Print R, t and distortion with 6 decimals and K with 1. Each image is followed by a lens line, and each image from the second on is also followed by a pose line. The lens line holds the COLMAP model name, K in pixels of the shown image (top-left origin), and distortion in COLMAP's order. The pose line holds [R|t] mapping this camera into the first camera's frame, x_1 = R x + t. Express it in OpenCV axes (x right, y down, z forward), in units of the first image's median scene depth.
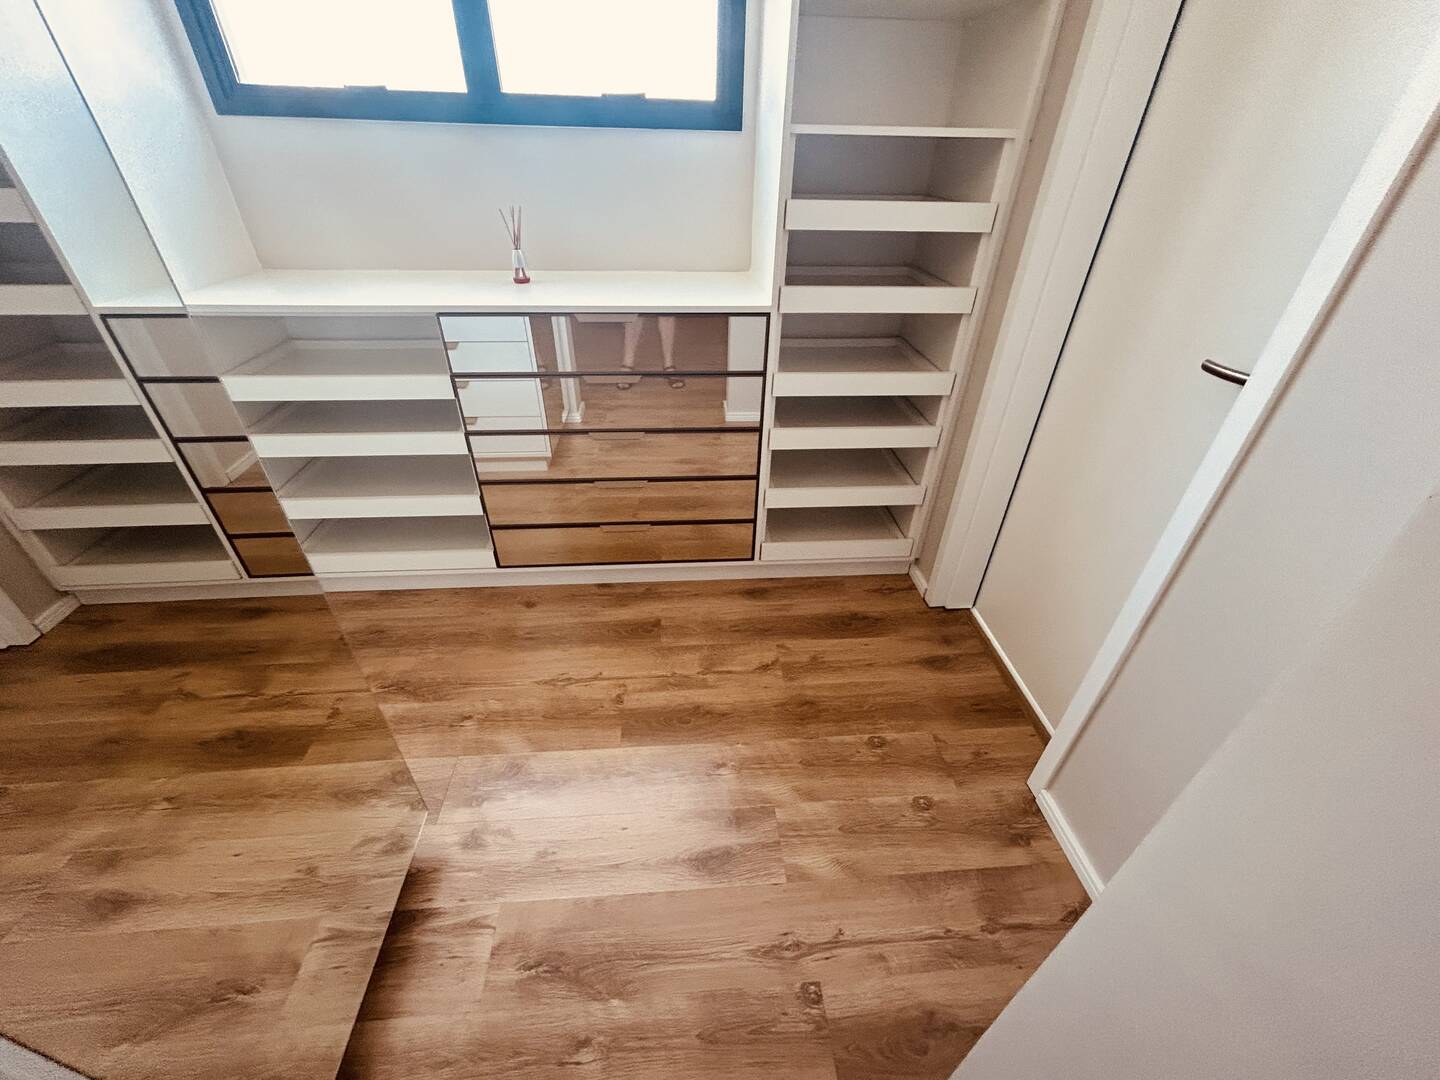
lens RADIAL K [[583.1, 0, 721.8], [0, 583.1, 538.8], [0, 0, 1]] dist [-0.012227, 0.005176]
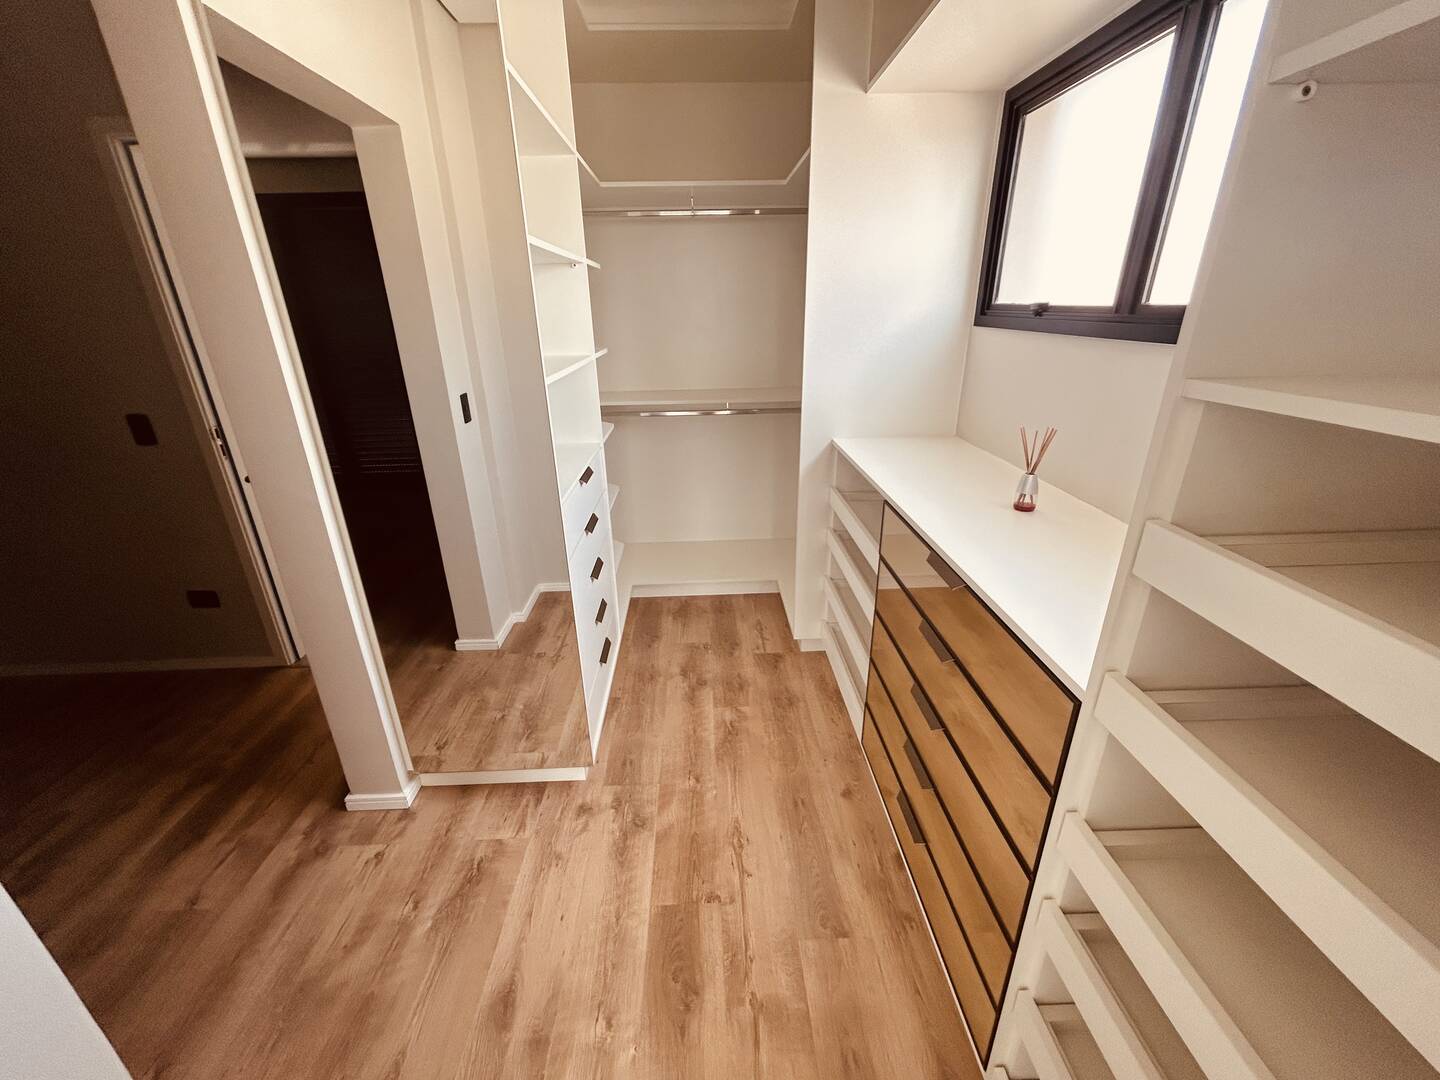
lens RADIAL K [[580.0, 0, 718.0], [0, 580.0, 541.2], [0, 0, 1]] dist [0.000787, 0.000252]
pose [[-0.042841, 0.357973, -0.932749, 0.483416], [-0.558453, 0.765557, 0.319457, -0.459510], [0.828429, 0.534582, 0.167114, 0.569548]]
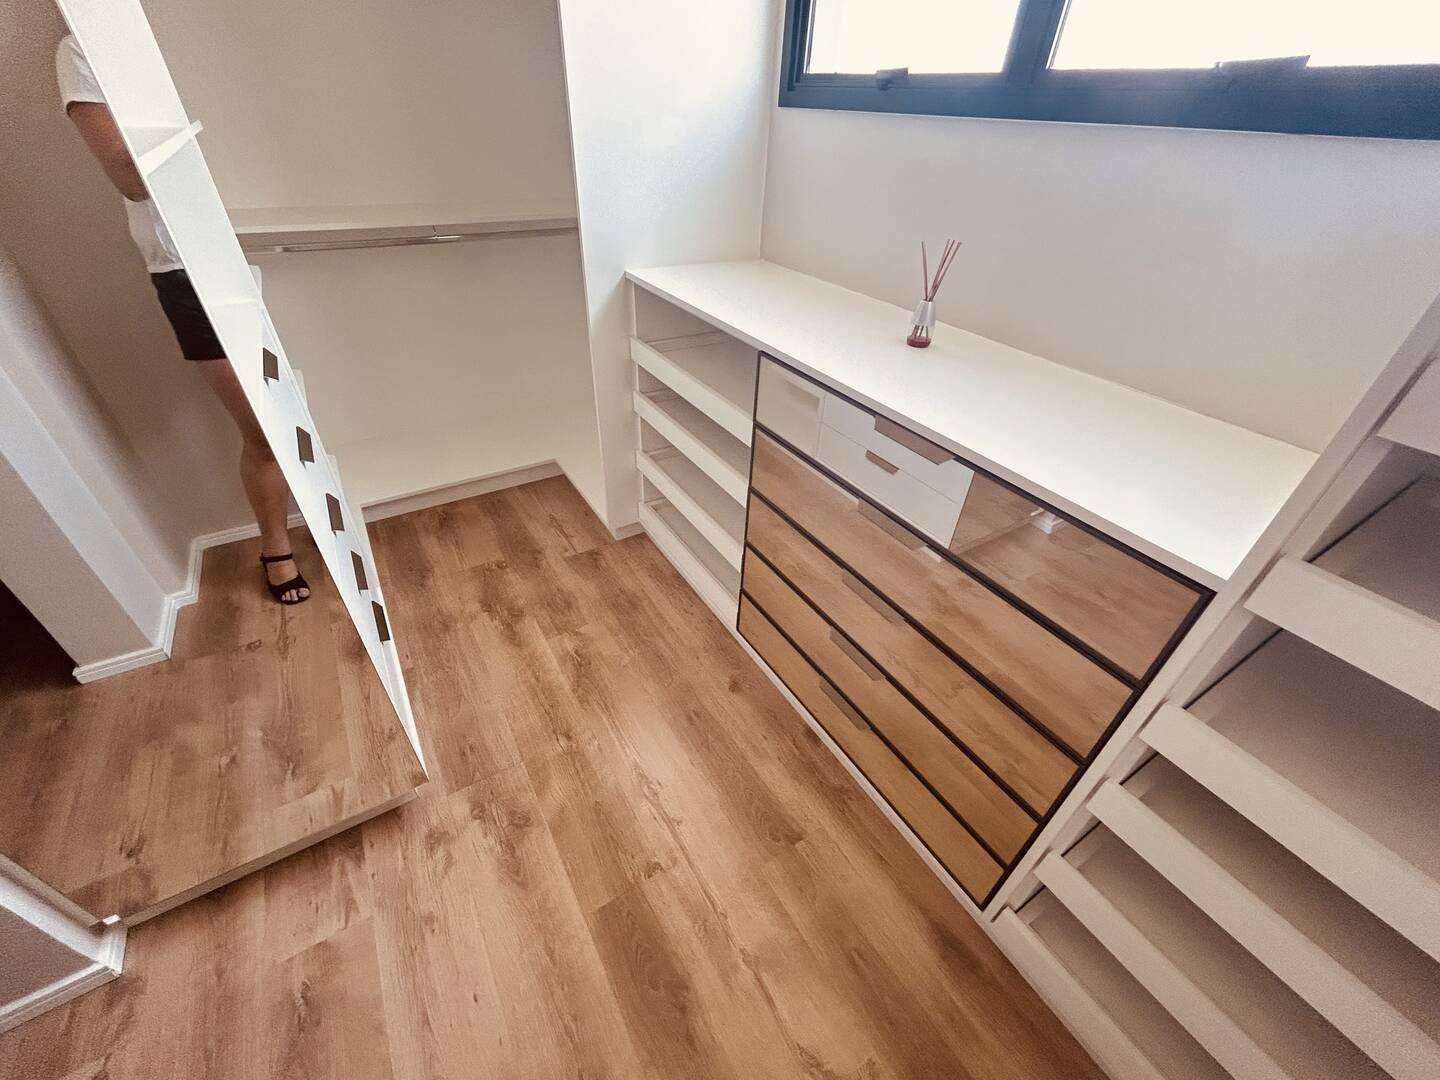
lens RADIAL K [[580.0, 0, 718.0], [0, 580.0, 541.2], [0, 0, 1]] dist [0.000787, 0.000252]
pose [[0.459086, 0.528573, -0.714039, 0.185514], [-0.530946, 0.807652, 0.256504, -0.323782], [0.712276, 0.261359, 0.651425, 0.462130]]
